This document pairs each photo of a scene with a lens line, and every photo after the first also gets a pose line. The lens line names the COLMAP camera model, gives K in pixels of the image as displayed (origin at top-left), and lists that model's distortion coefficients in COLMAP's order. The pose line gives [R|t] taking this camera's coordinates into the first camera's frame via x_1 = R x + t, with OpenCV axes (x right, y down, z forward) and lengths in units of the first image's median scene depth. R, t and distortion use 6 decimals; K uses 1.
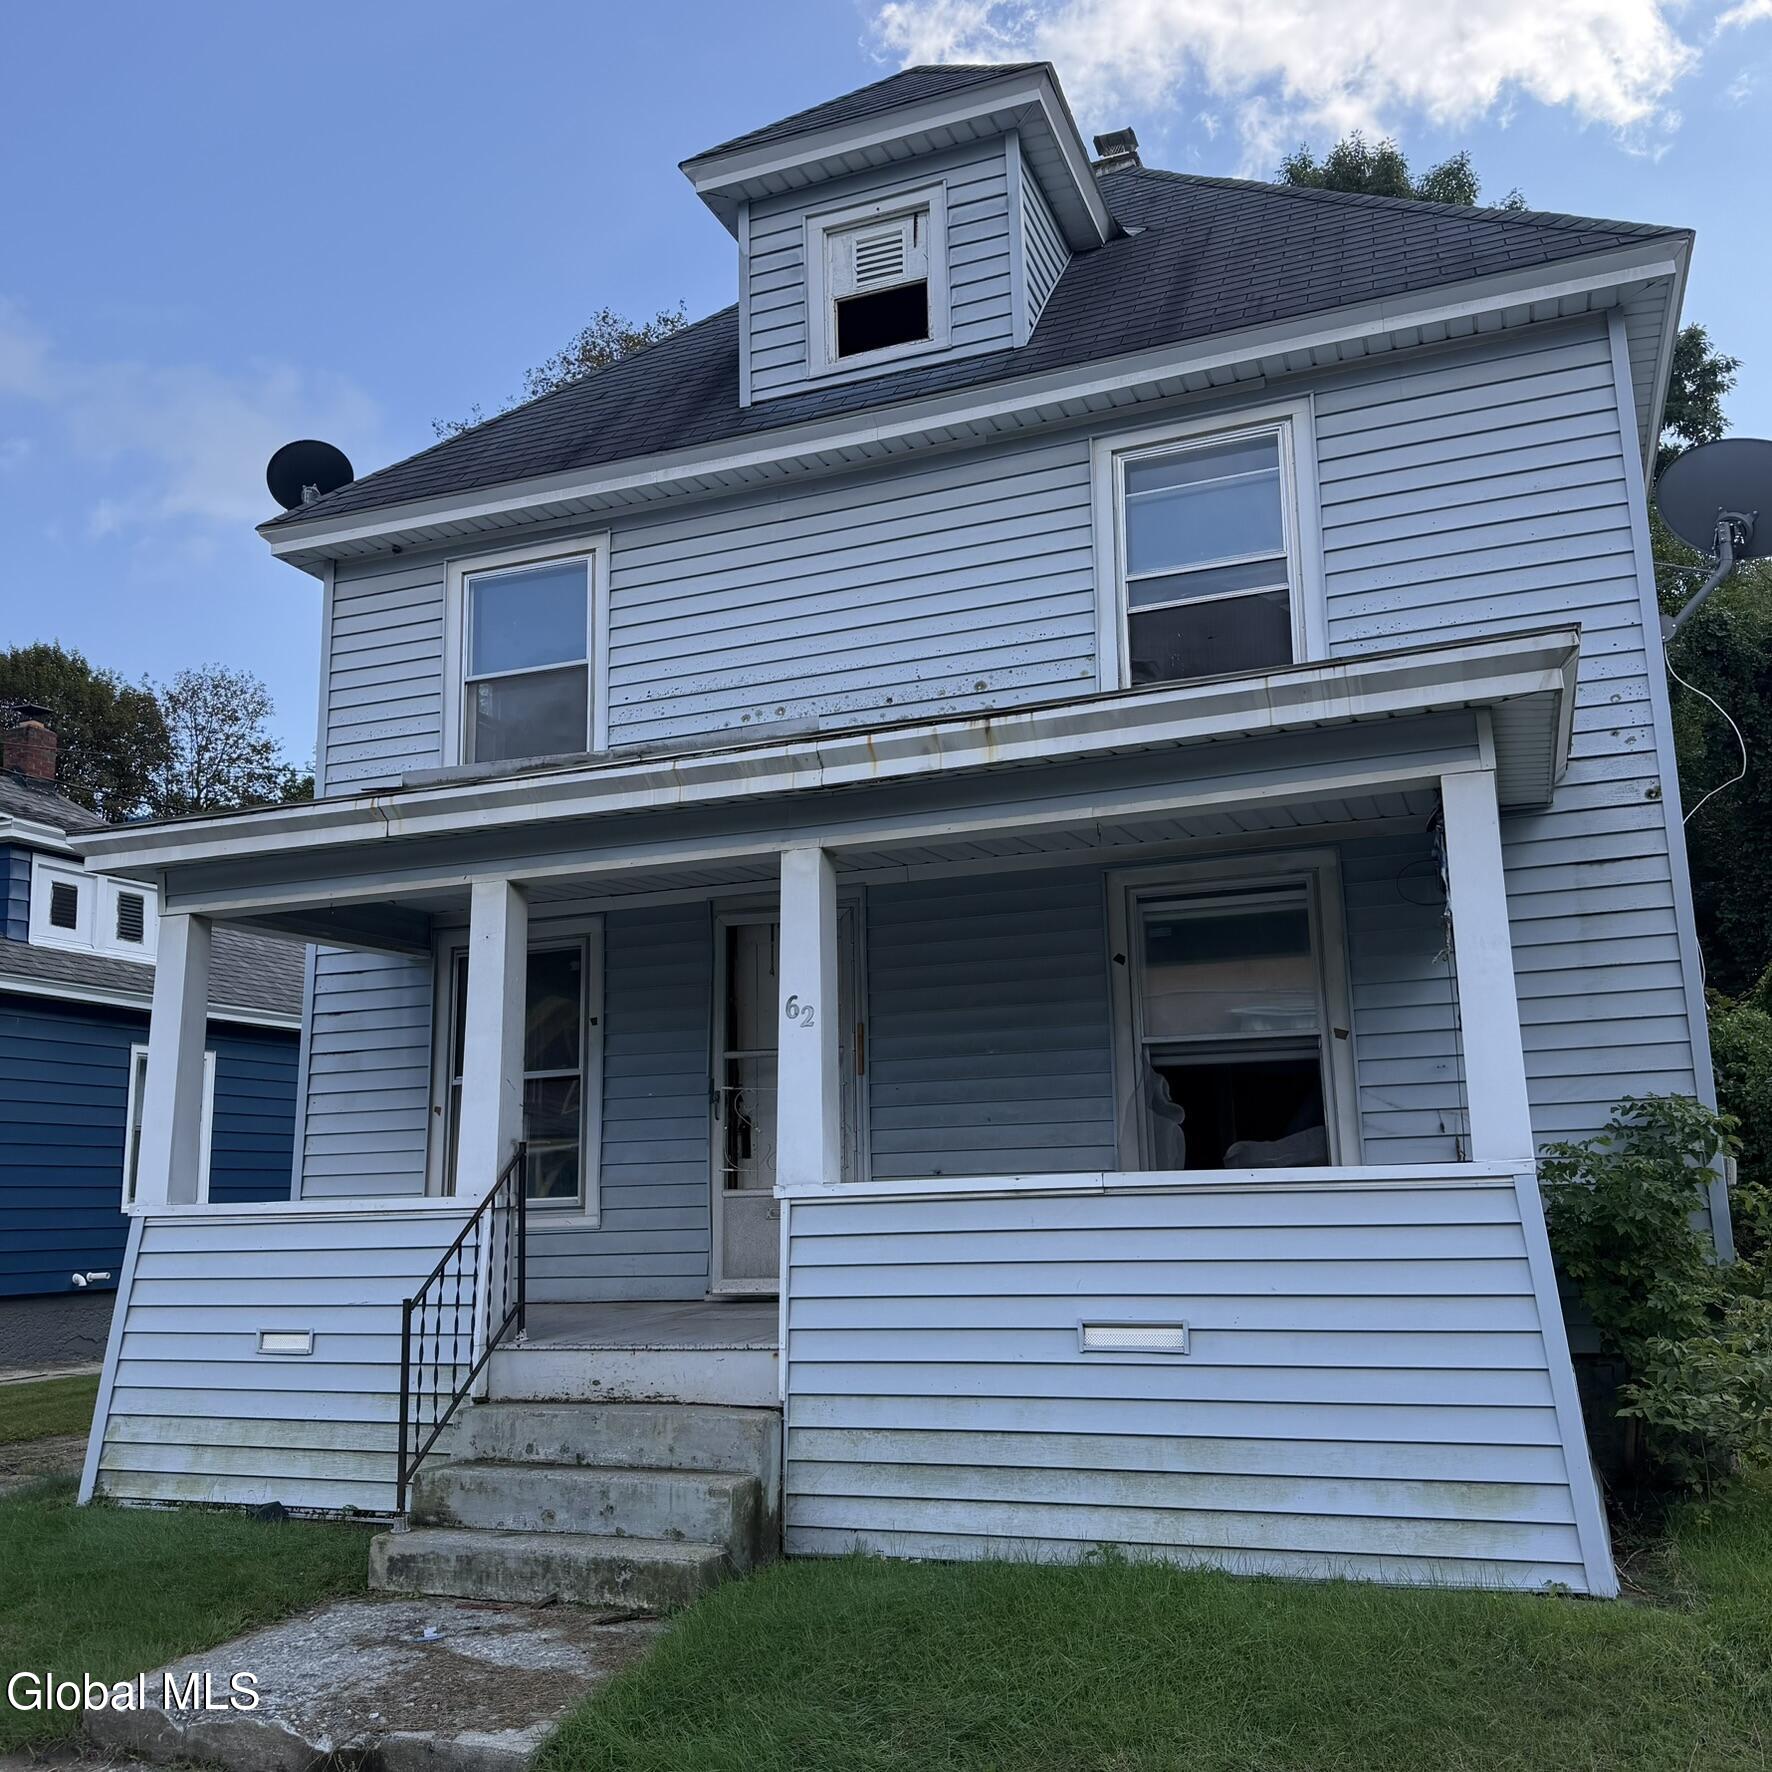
lens RADIAL K [[1647.7, 0, 886.0], [0, 1647.7, 886.0], [0, 0, 1]] dist [0.188650, -0.420015]
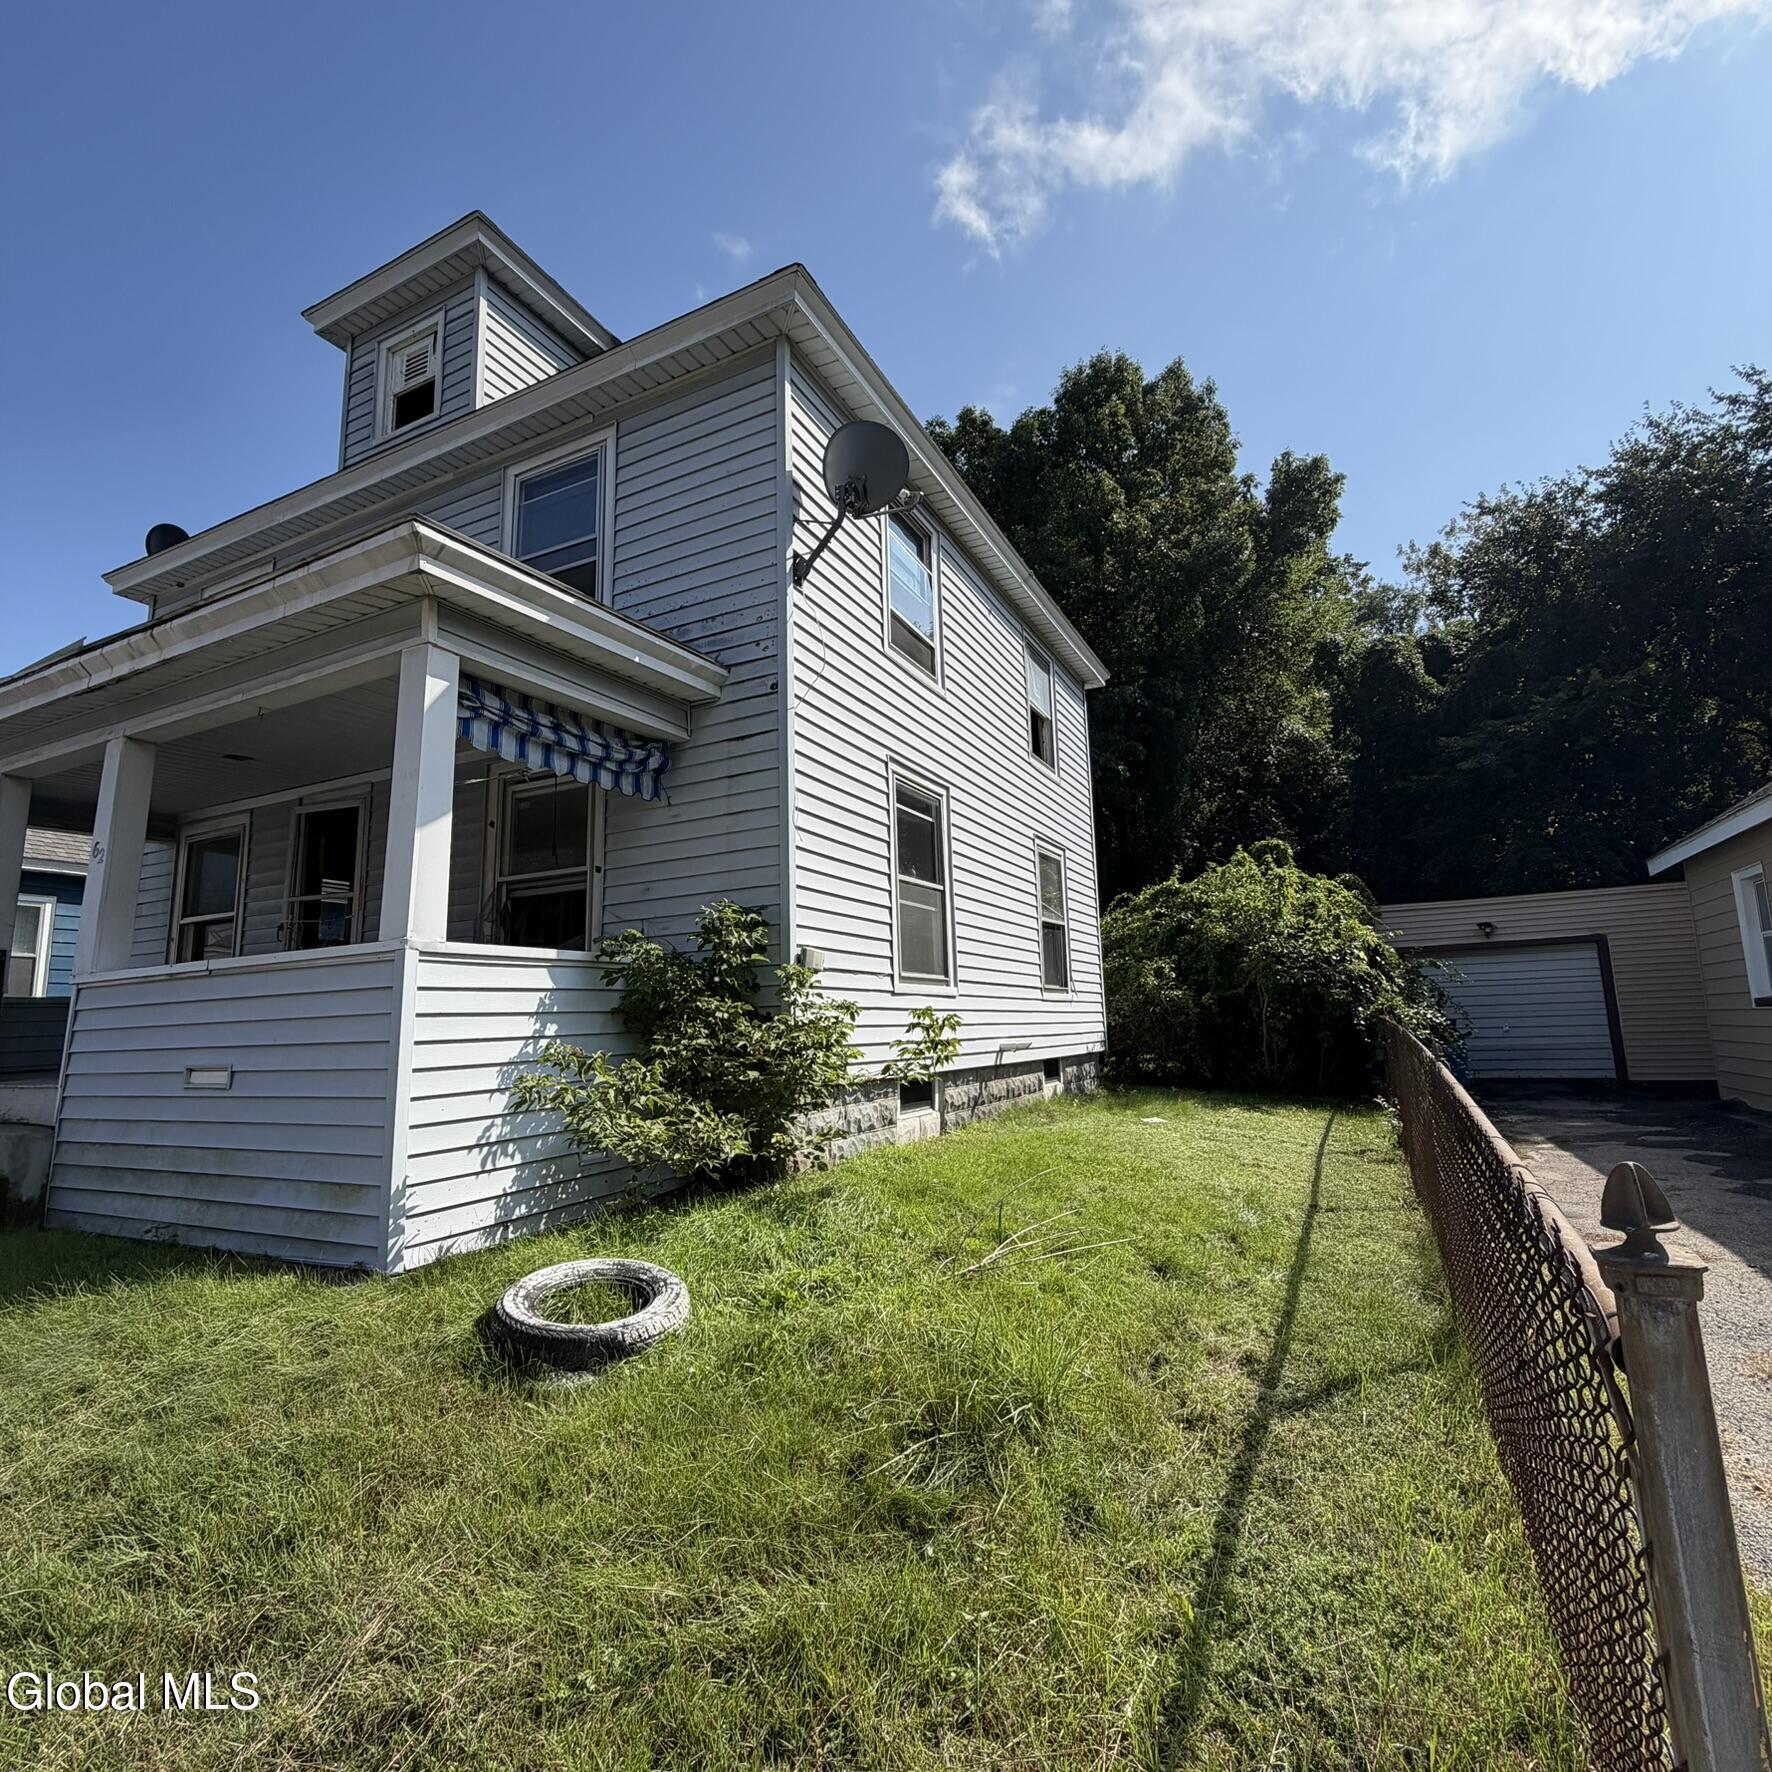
lens RADIAL K [[932.3, 0, 886.0], [0, 932.3, 886.0], [0, 0, 1]] dist [0.004556, 0.001242]
pose [[0.994767, -0.019186, -0.100355, 0.692342], [0.024145, 0.998534, 0.048435, 0.081682], [0.099278, -0.050604, 0.993772, 0.276068]]
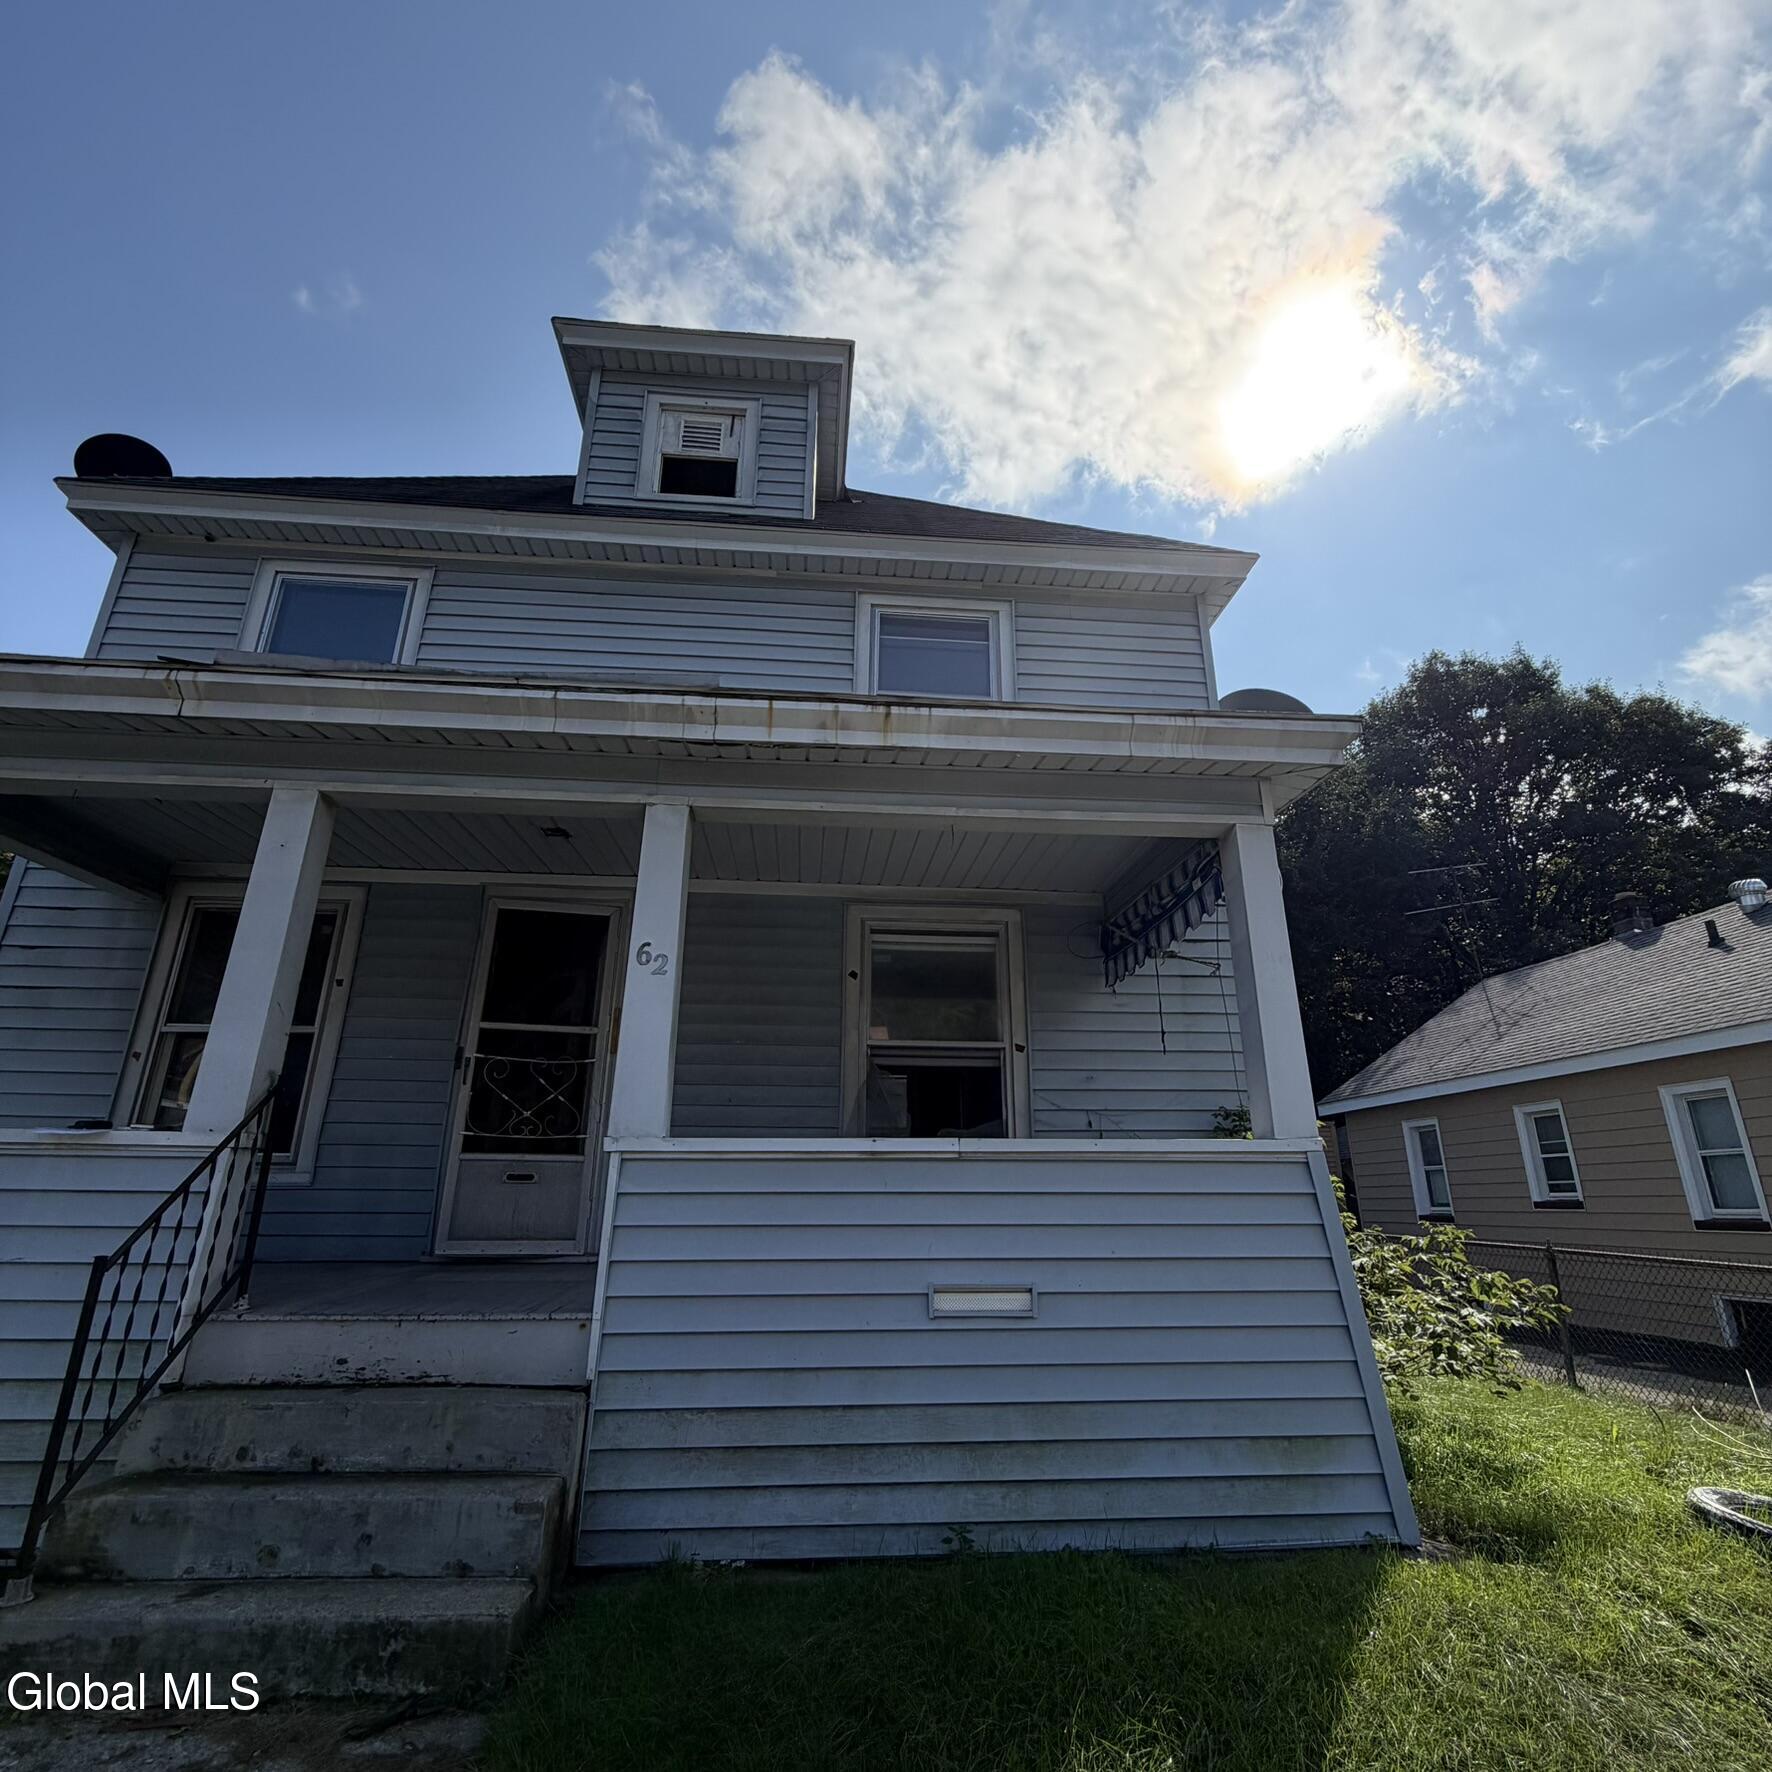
lens RADIAL K [[940.3, 0, 889.8], [0, 940.3, 877.5], [0, 0, 1]] dist [-0.003352, 0.000972]
pose [[0.897915, 0.169229, 0.406338, -0.160589], [-0.109834, 0.980080, -0.165469, 0.105490], [-0.426246, 0.103947, 0.898615, 0.433207]]
